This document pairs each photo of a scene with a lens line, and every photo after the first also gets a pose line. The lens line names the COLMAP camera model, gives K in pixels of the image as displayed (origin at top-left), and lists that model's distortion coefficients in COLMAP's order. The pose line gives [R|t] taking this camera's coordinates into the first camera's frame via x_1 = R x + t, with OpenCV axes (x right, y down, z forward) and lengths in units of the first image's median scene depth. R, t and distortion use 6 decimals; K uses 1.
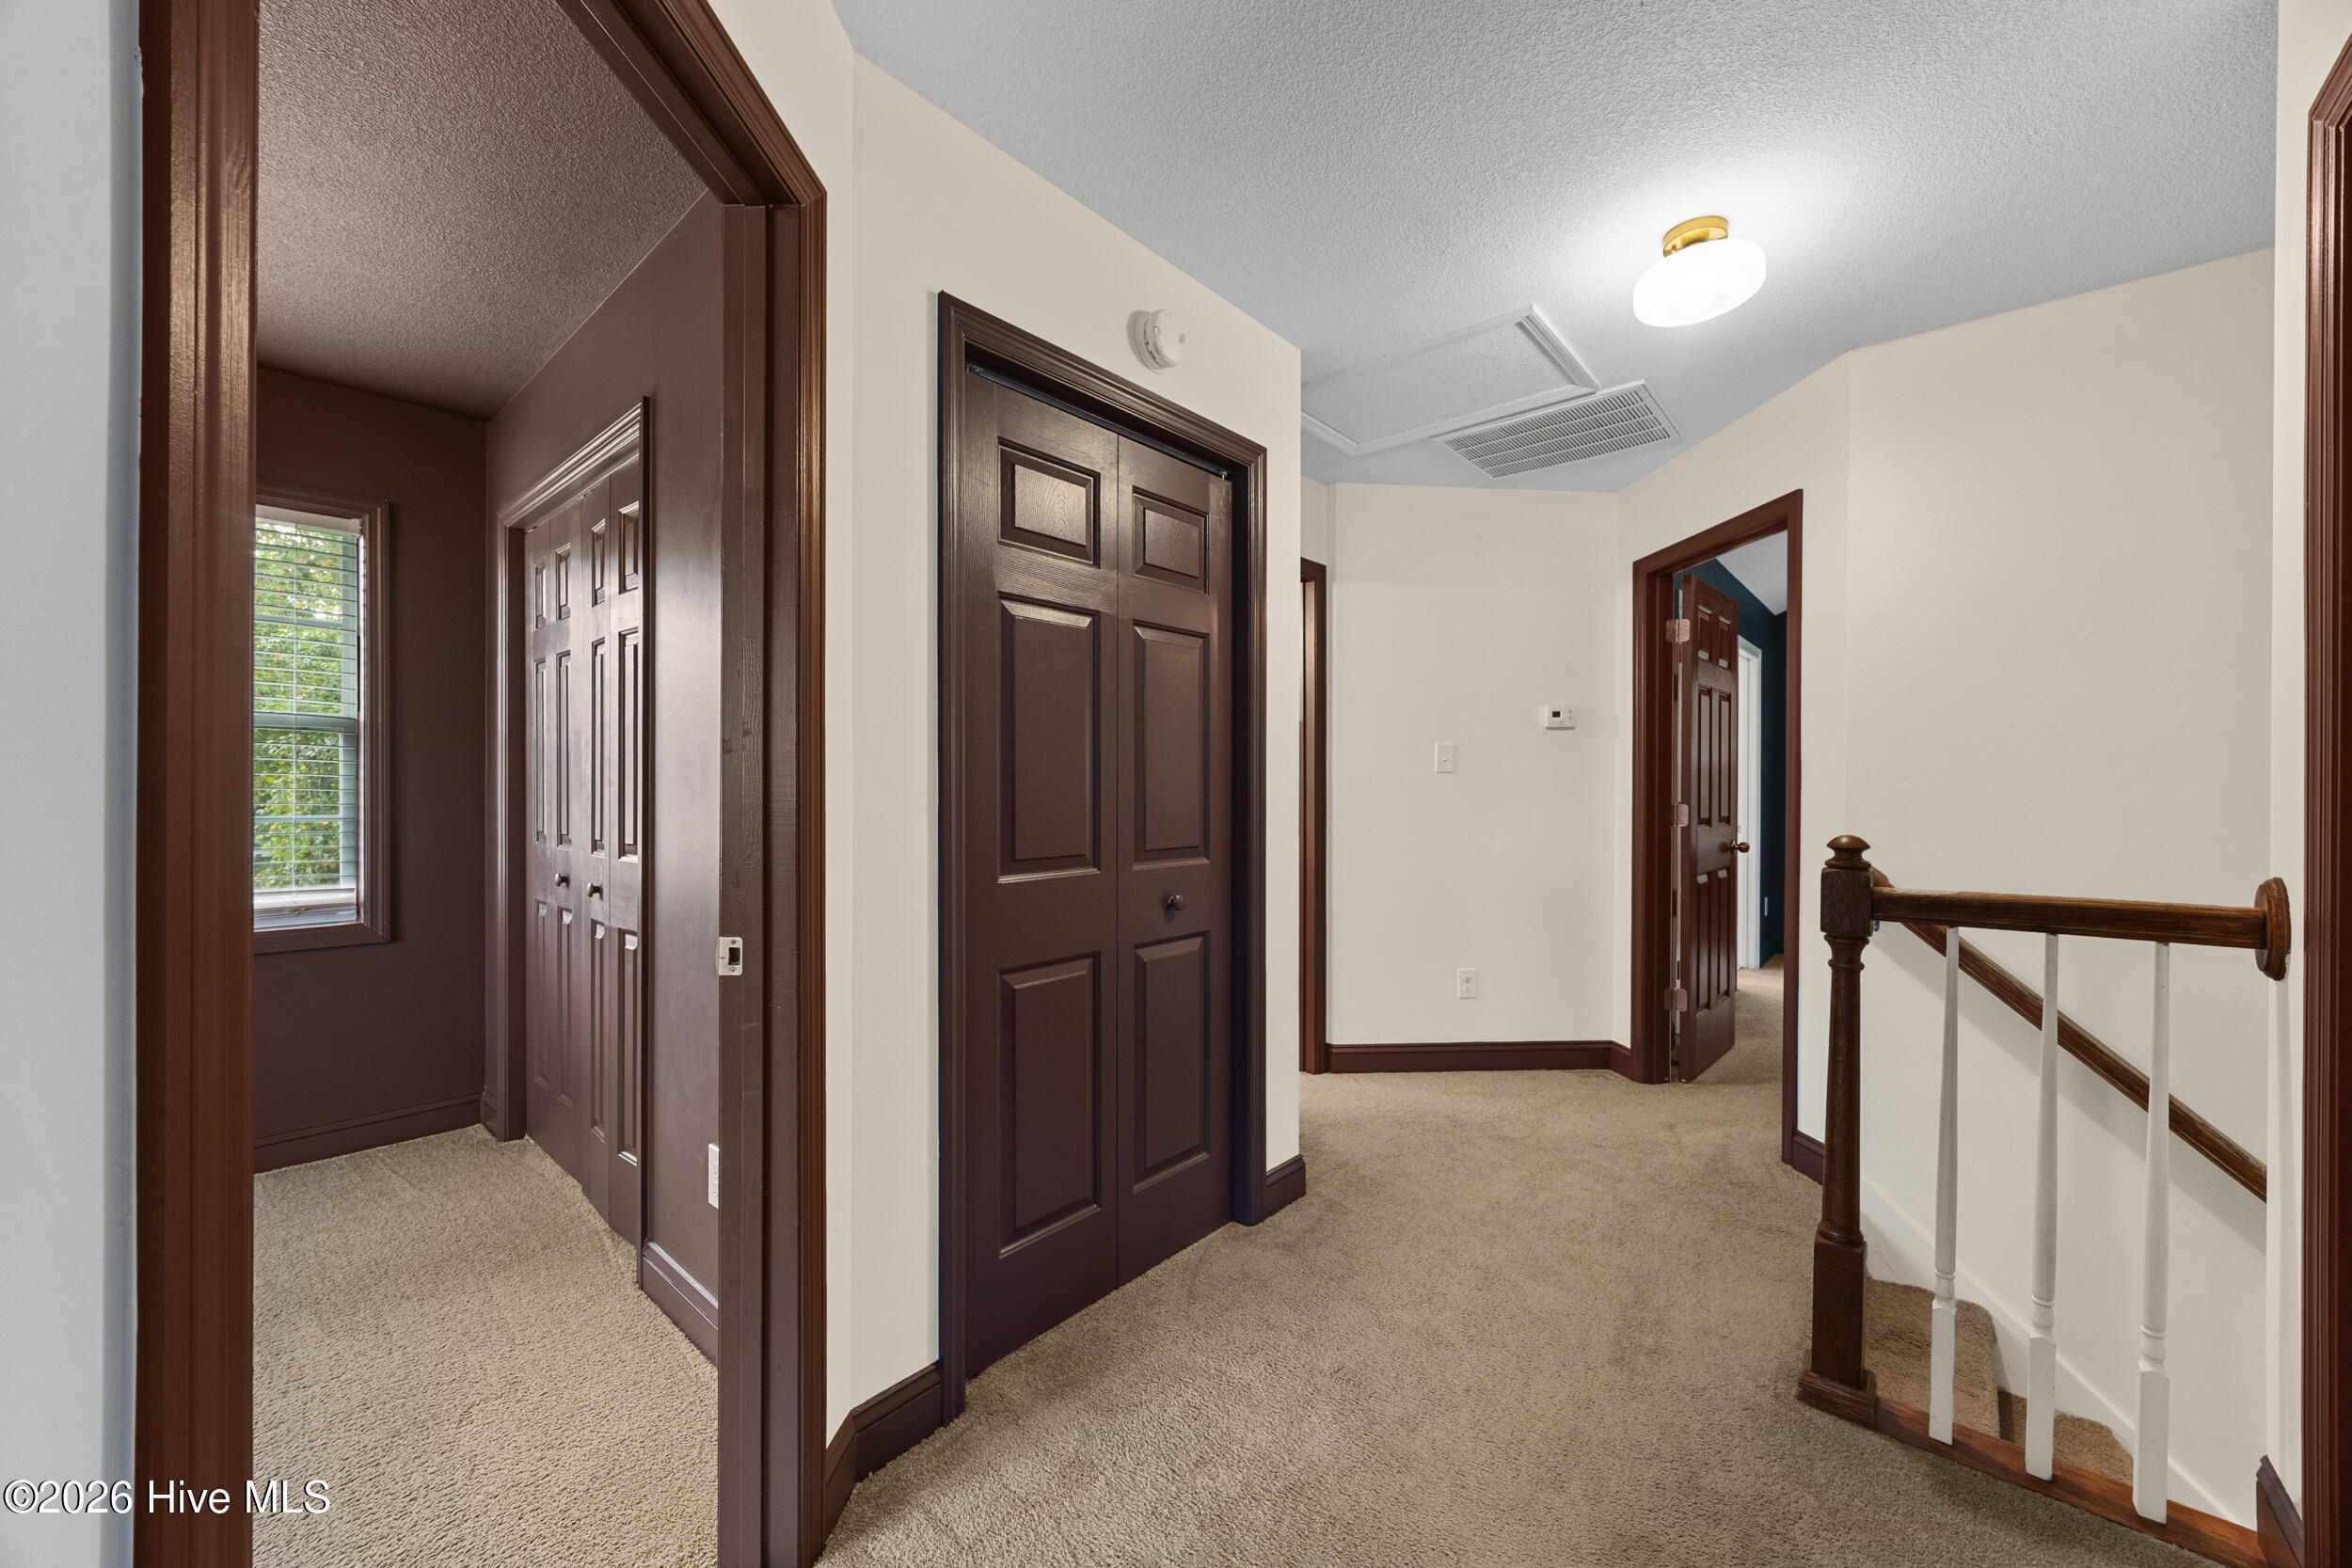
lens RADIAL K [[889.0, 0, 1170.2], [0, 889.0, 786.1], [0, 0, 1]] dist [-0.003403, 0.000186]
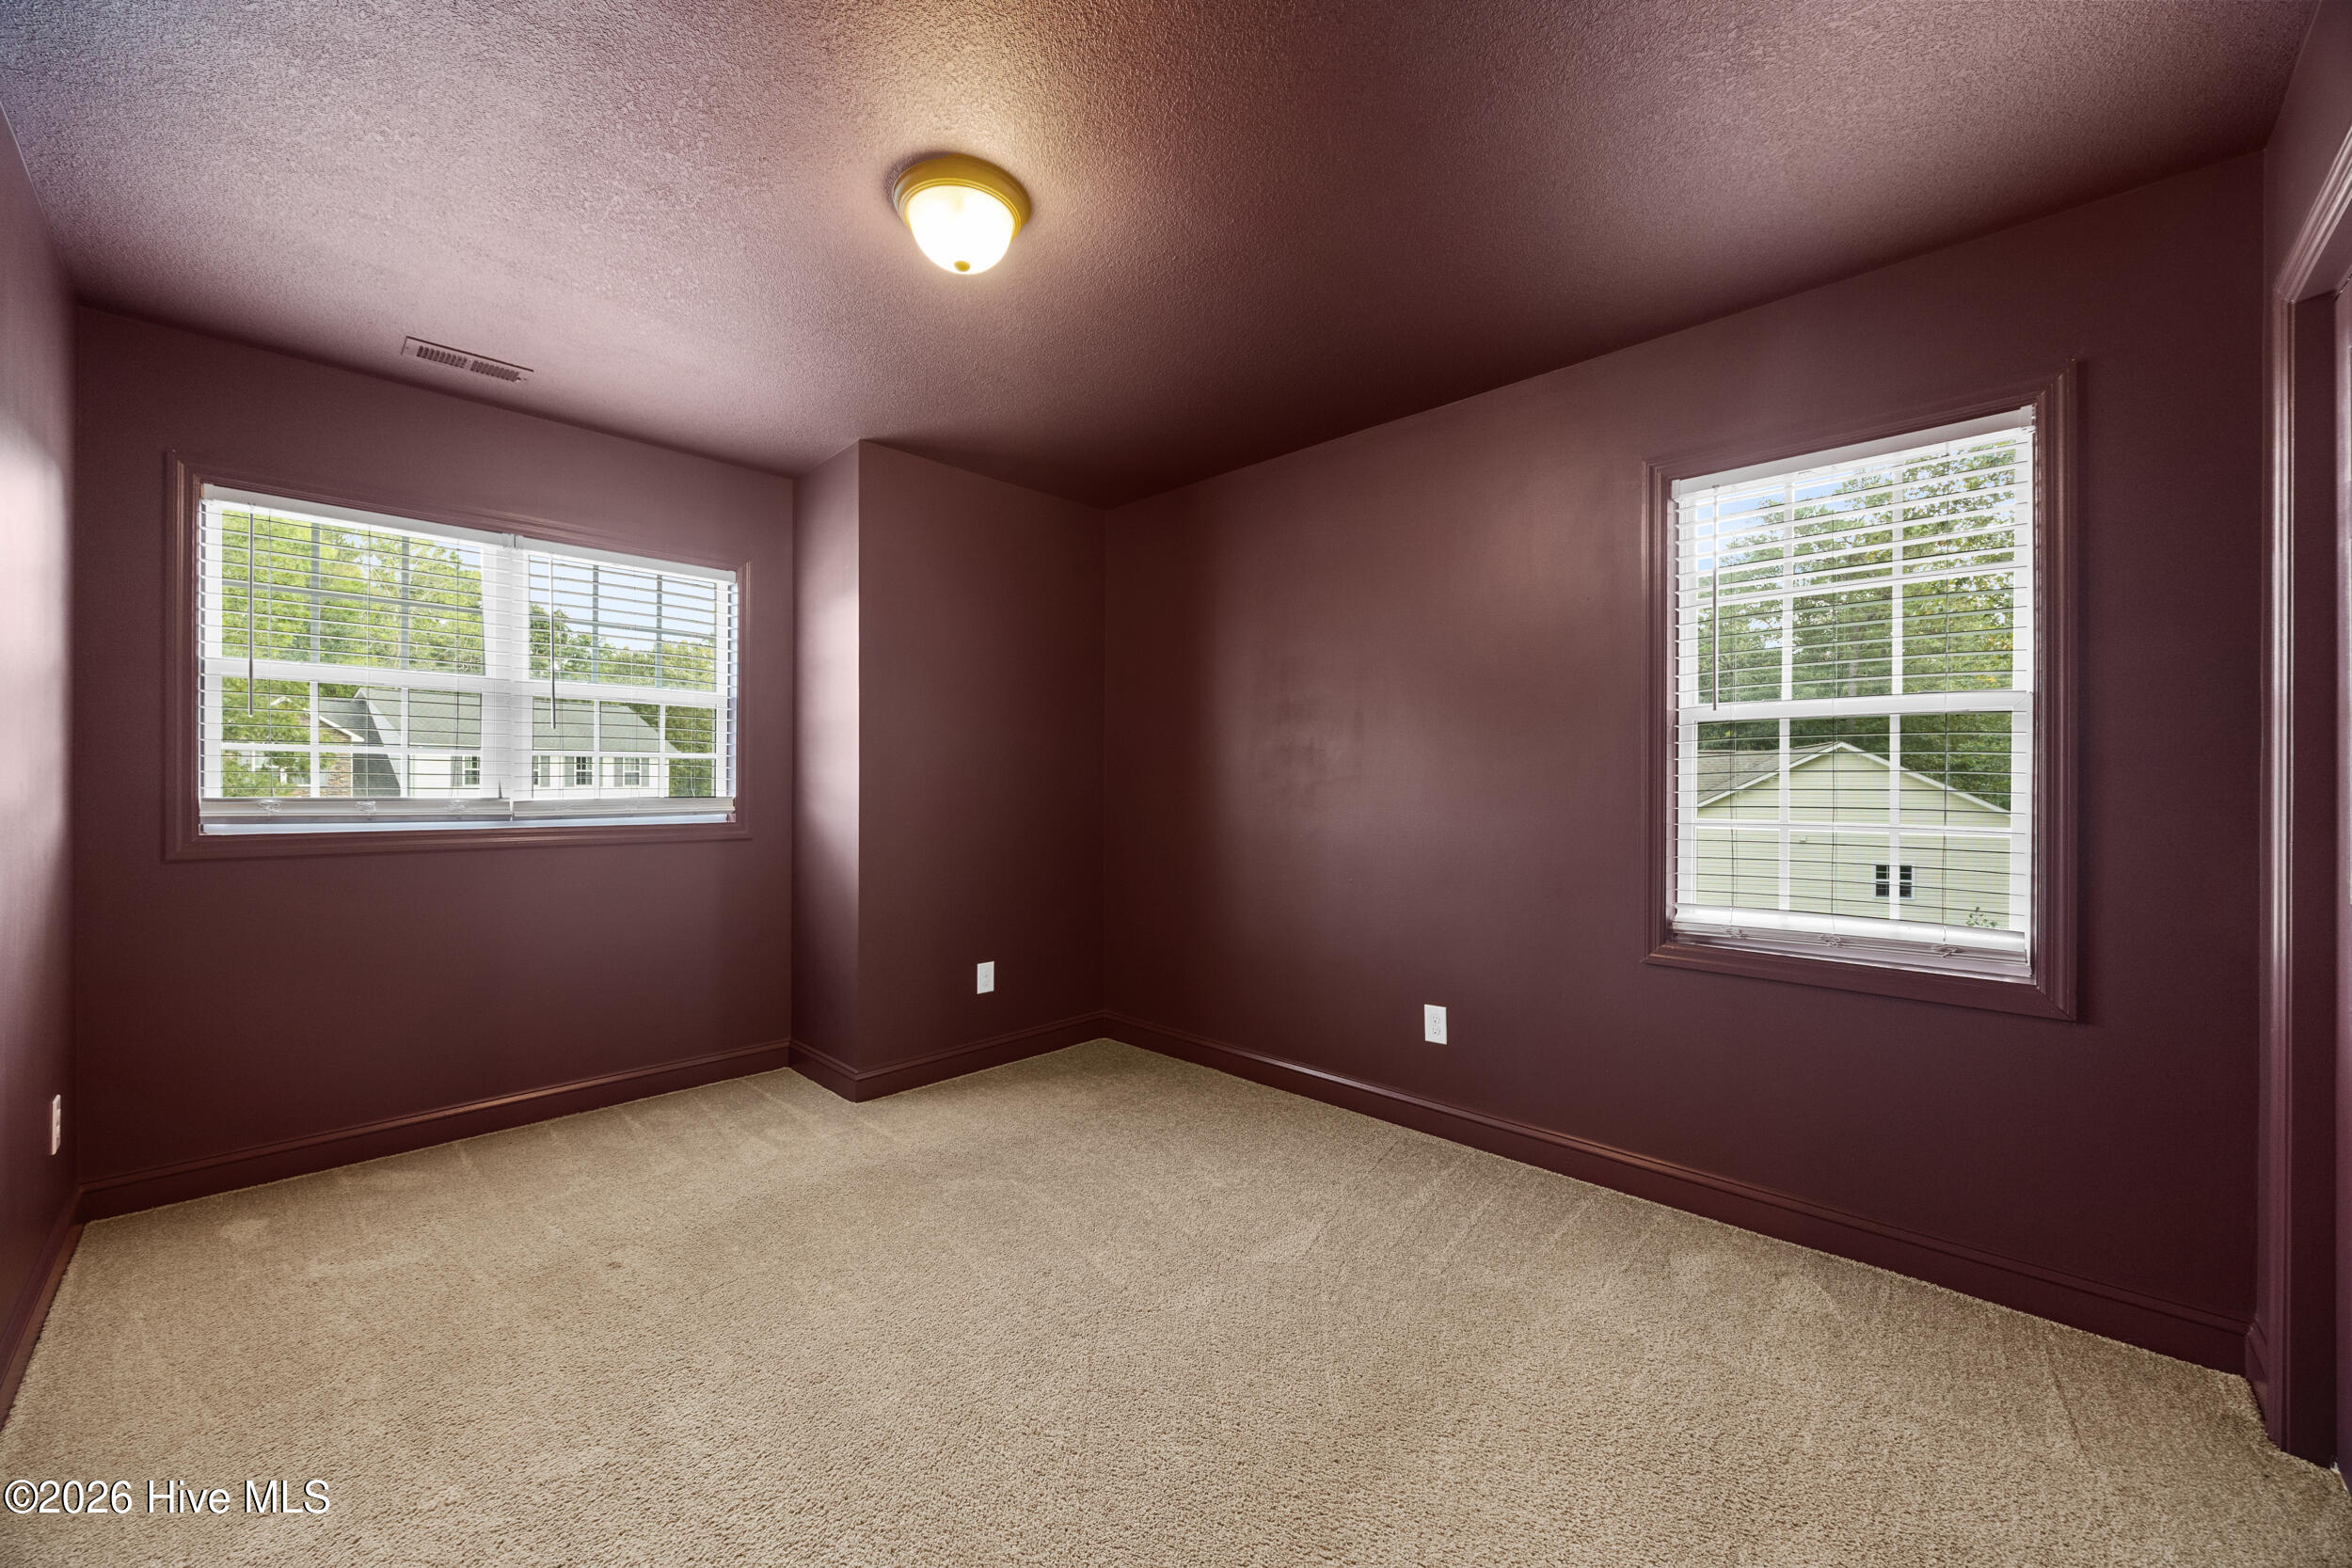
lens RADIAL K [[889.0, 0, 1170.1], [0, 889.0, 787.7], [0, 0, 1]] dist [-0.003403, 0.000186]
pose [[-0.051490, -0.002431, -0.998671, -0.257297], [-0.005846, 0.999981, -0.002132, 0.008263], [0.998656, 0.005728, -0.051503, 0.502728]]
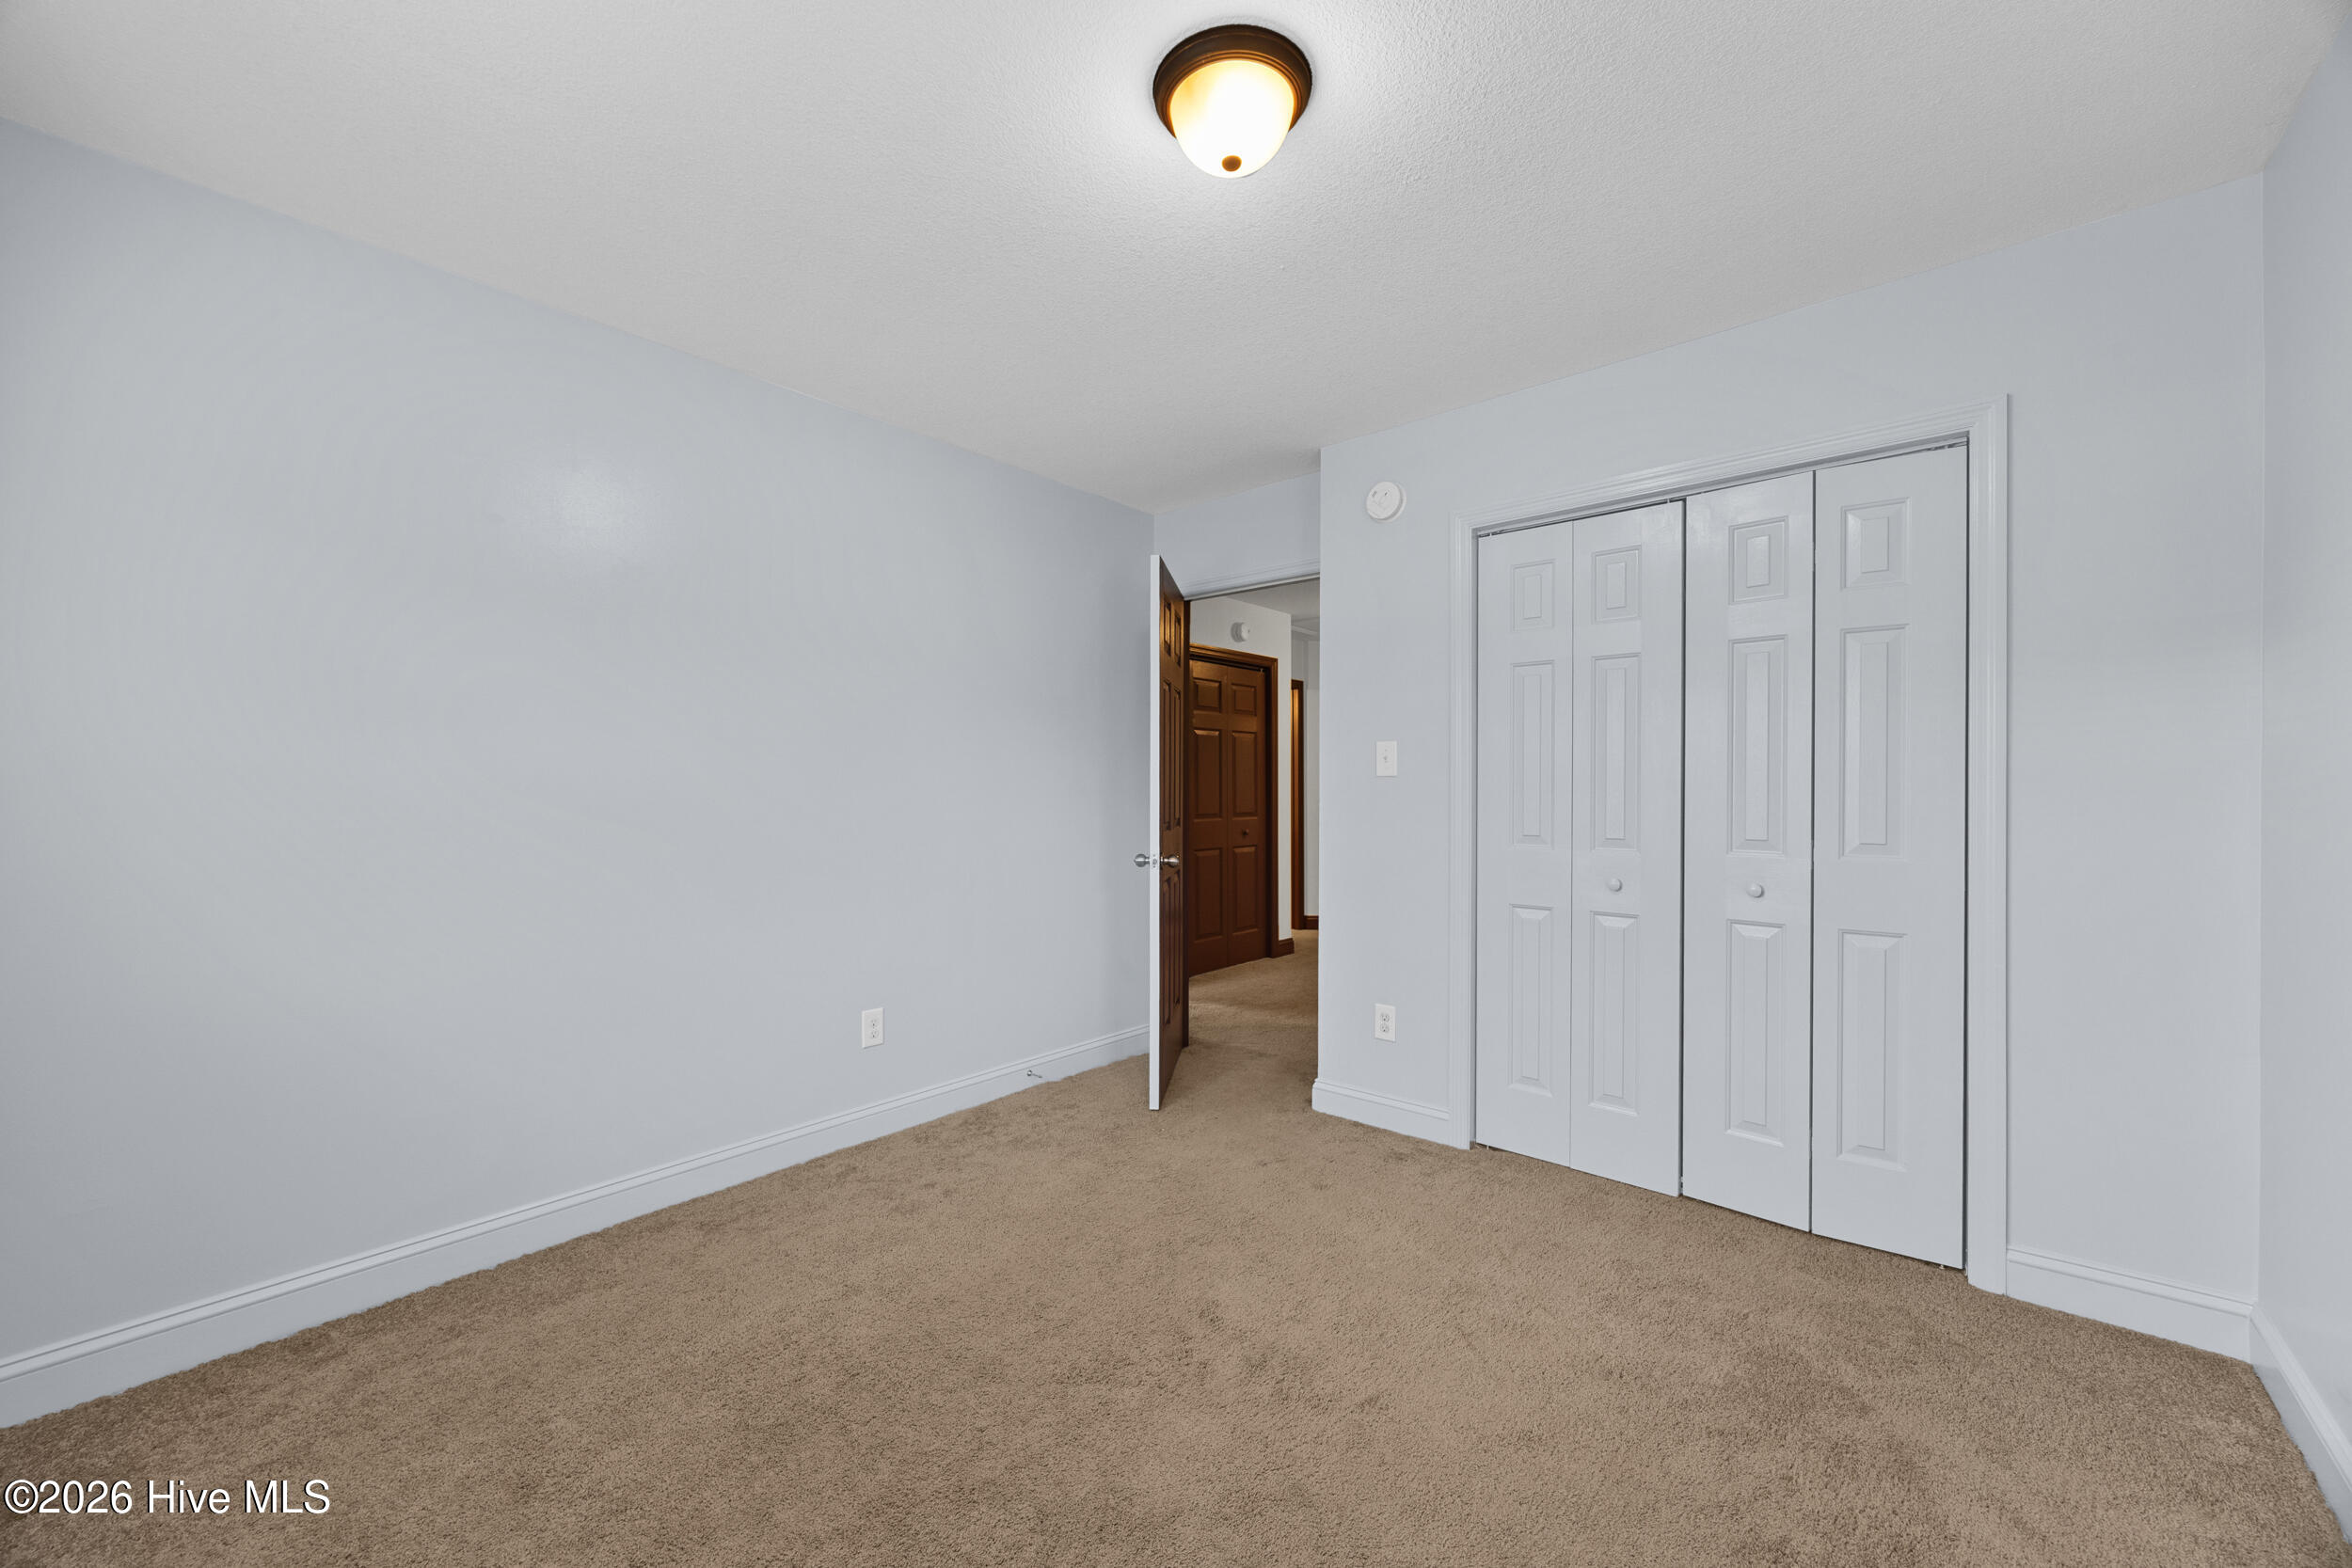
lens RADIAL K [[889.0, 0, 1175.8], [0, 889.0, 787.3], [0, 0, 1]] dist [-0.003403, 0.000186]
pose [[0.999867, -0.002021, 0.016202, -0.146028], [0.002059, 0.999995, -0.002301, -0.001565], [-0.016198, 0.002334, 0.999866, -0.997954]]
